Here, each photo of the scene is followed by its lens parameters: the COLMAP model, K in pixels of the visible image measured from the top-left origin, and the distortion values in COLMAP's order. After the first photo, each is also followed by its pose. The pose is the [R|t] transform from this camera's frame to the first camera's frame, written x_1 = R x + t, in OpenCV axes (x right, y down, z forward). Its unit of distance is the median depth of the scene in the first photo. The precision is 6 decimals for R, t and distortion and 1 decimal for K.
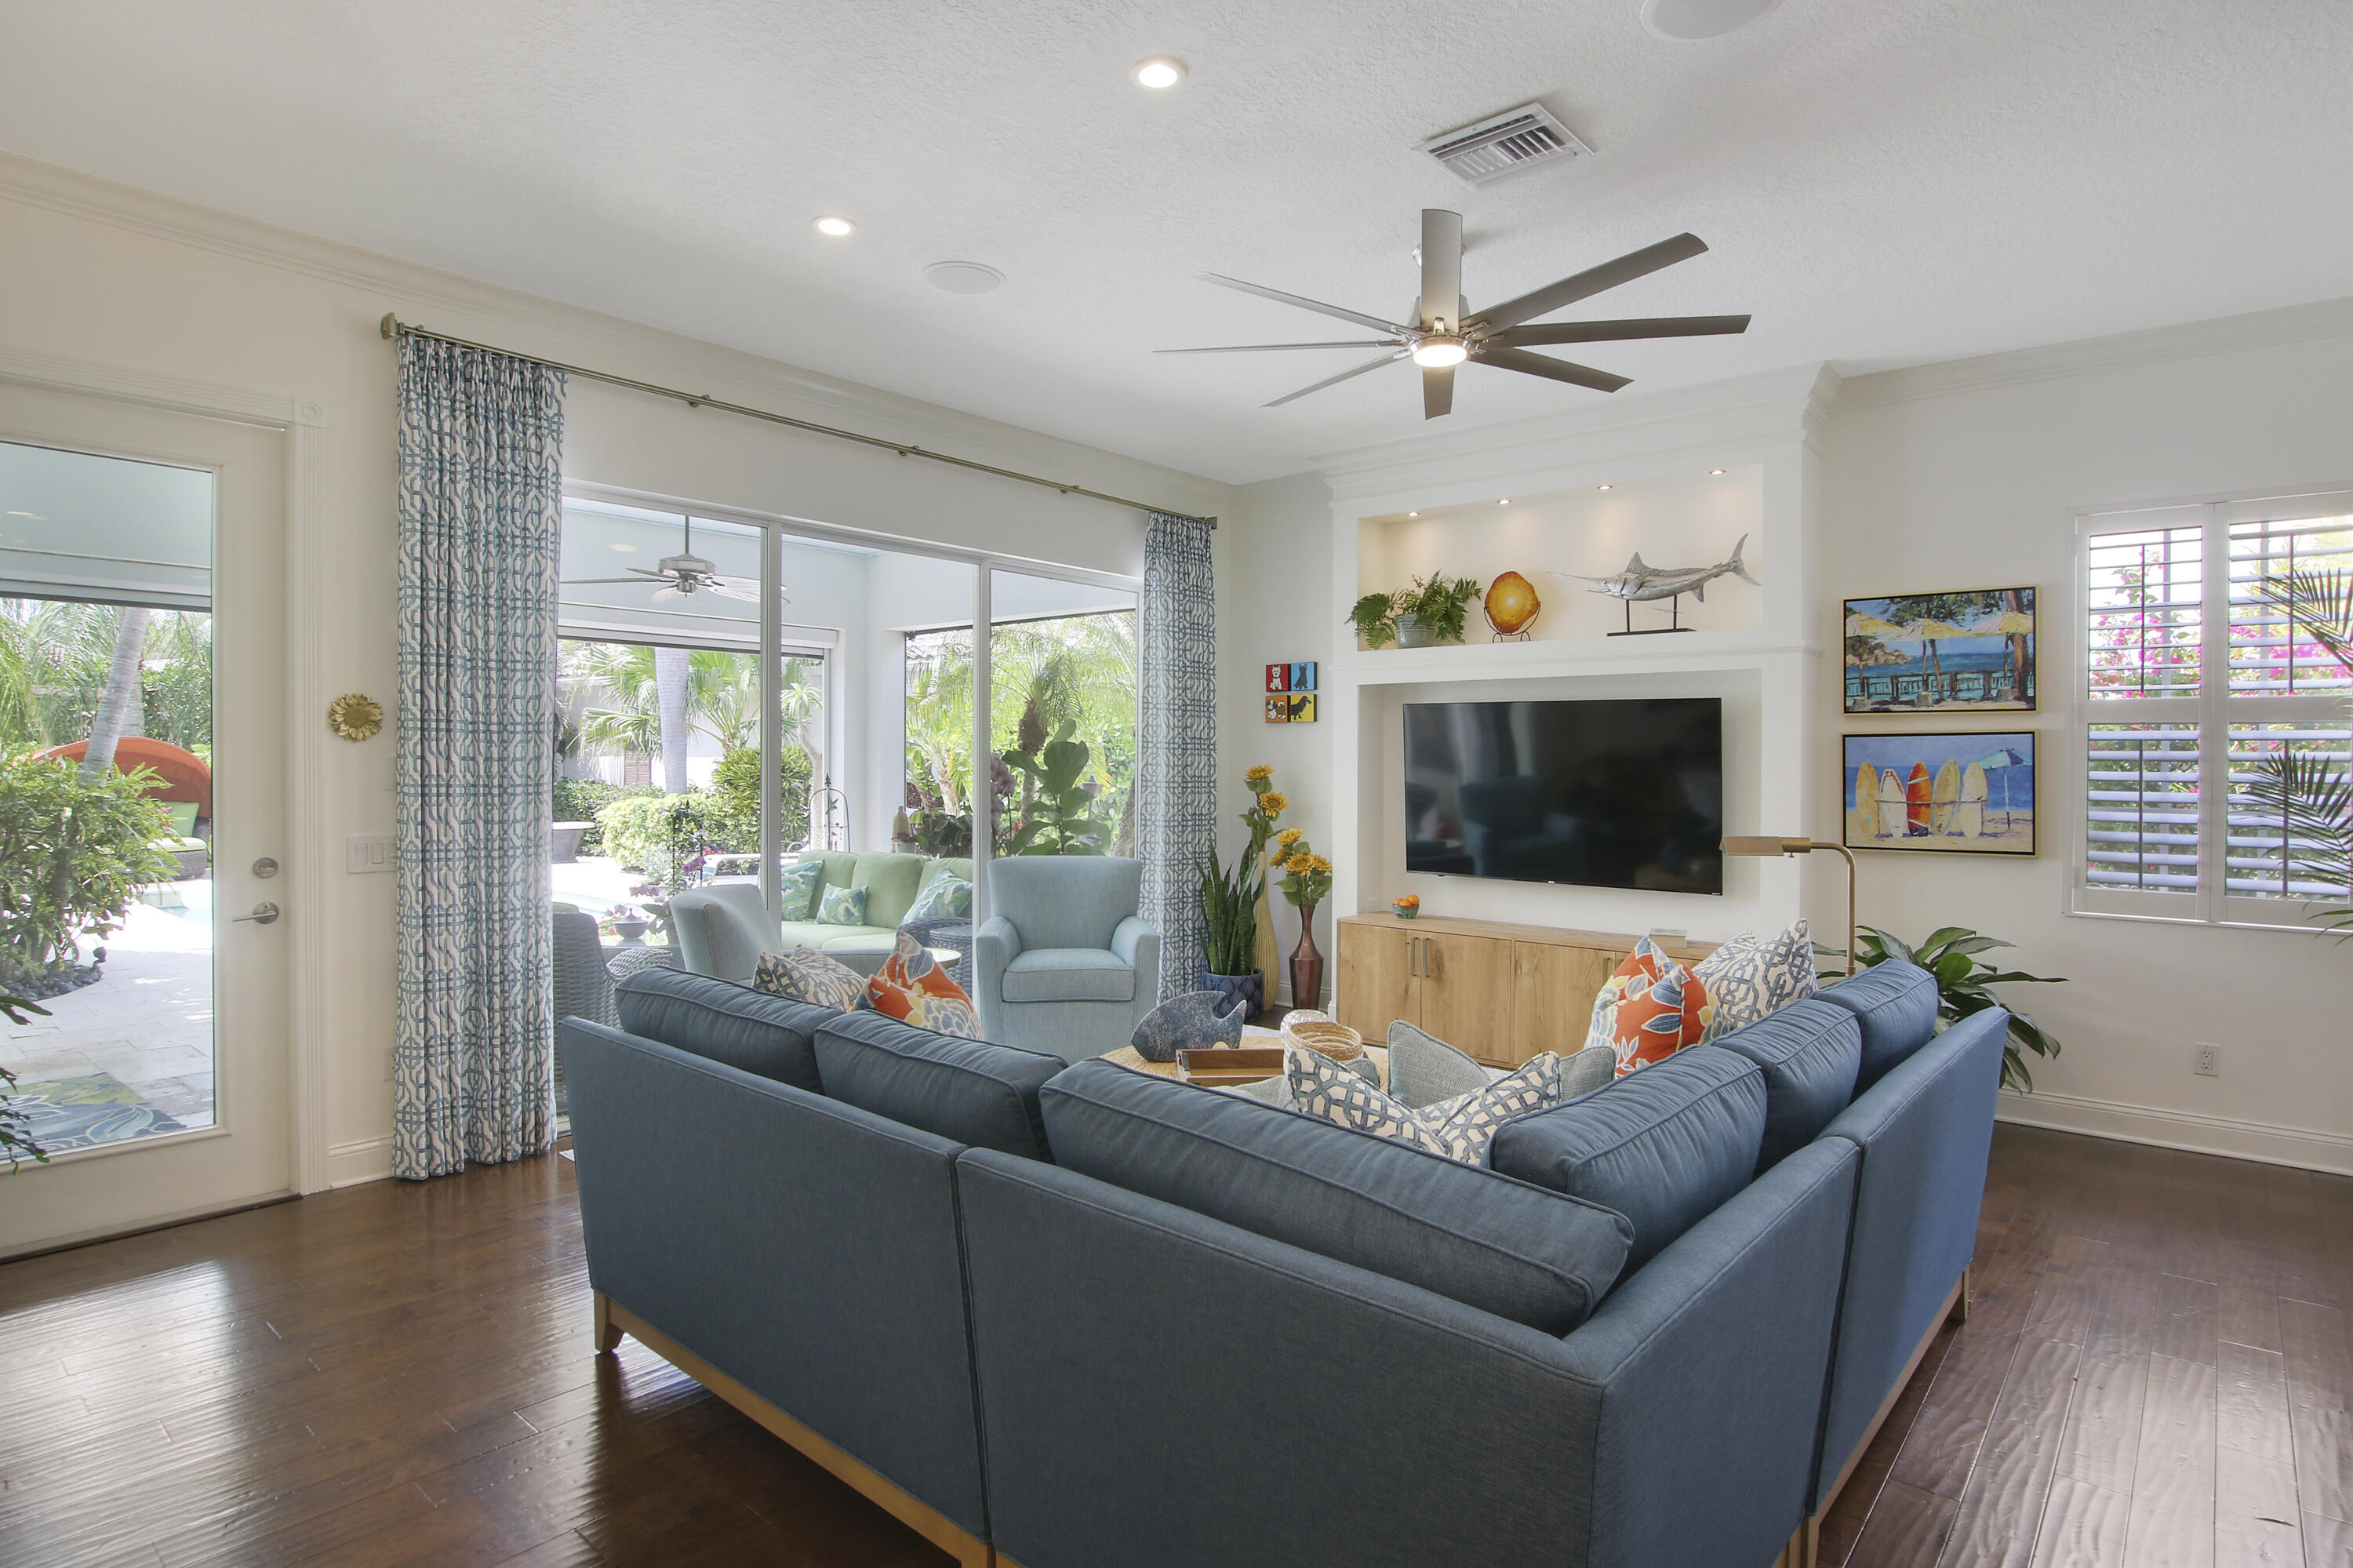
lens RADIAL K [[1253.8, 0, 1182.9], [0, 1253.8, 786.4], [0, 0, 1]] dist [-0.026029, 0.002259]
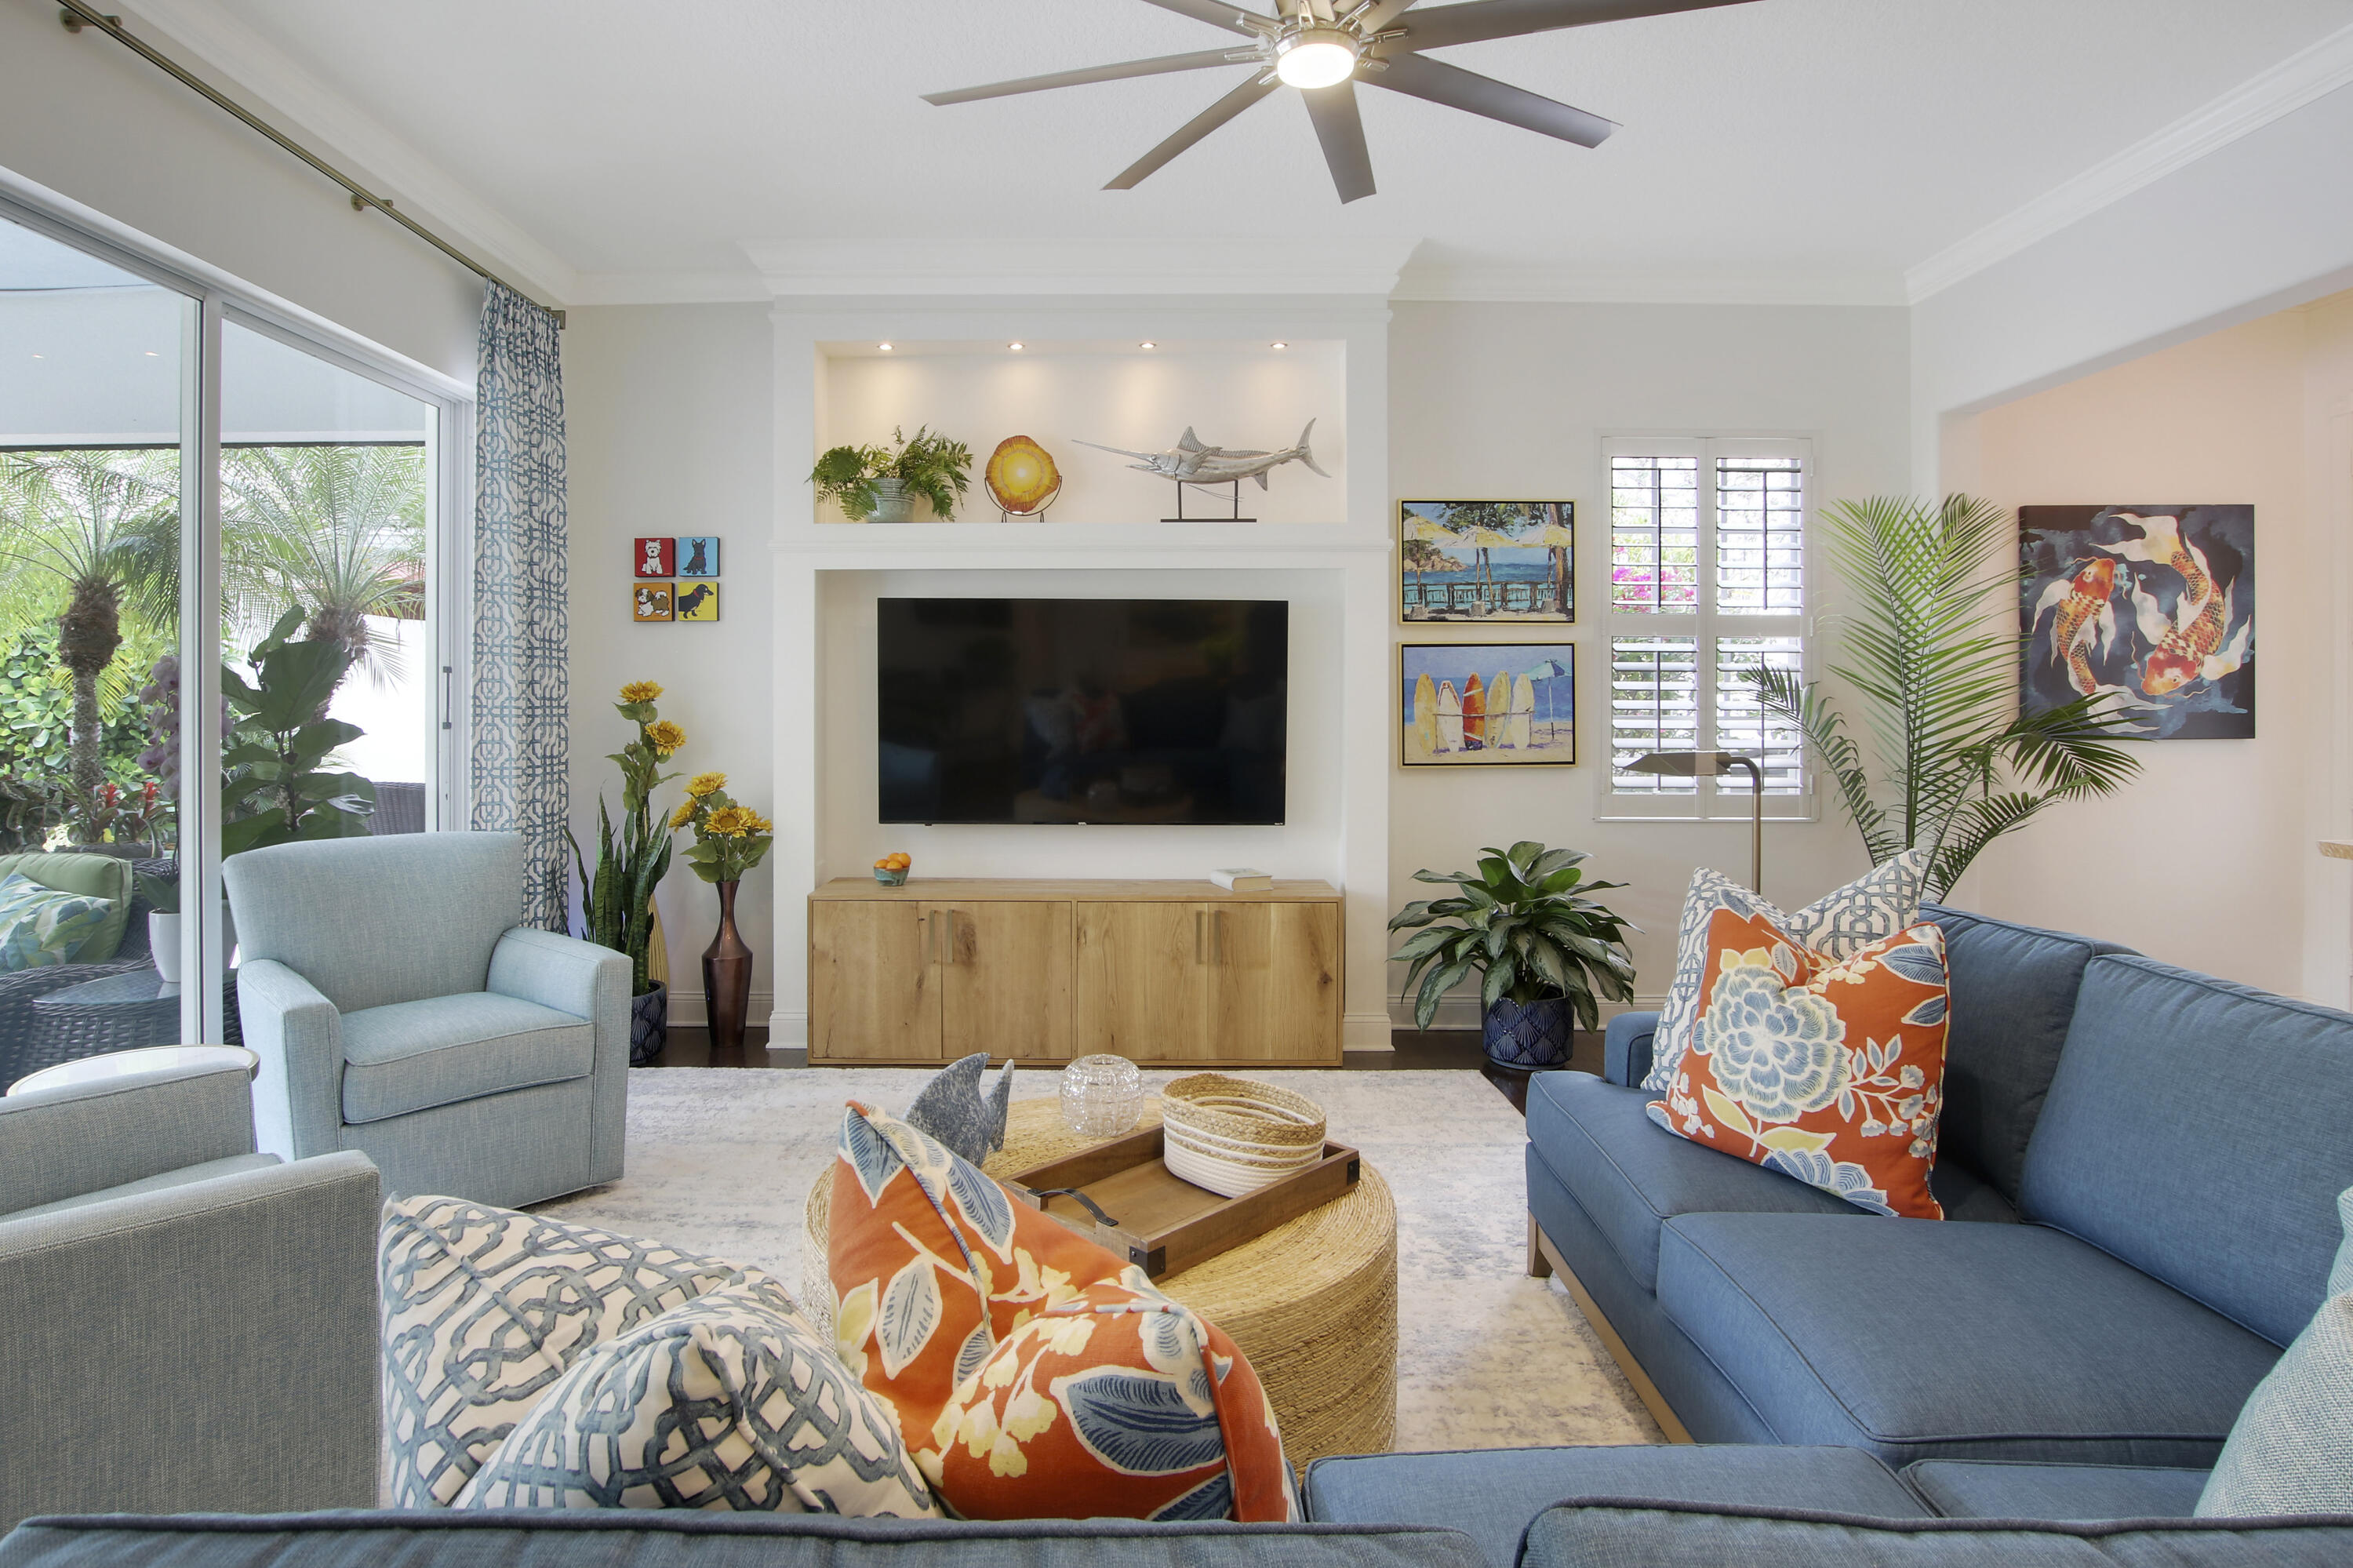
lens RADIAL K [[1253.8, 0, 1123.9], [0, 1253.8, 698.4], [0, 0, 1]] dist [-0.026029, 0.002259]
pose [[0.767977, -0.005823, 0.640451, -0.216948], [0.016656, 0.999802, -0.010883, 0.005314], [-0.640261, 0.019025, 0.767922, 0.380599]]
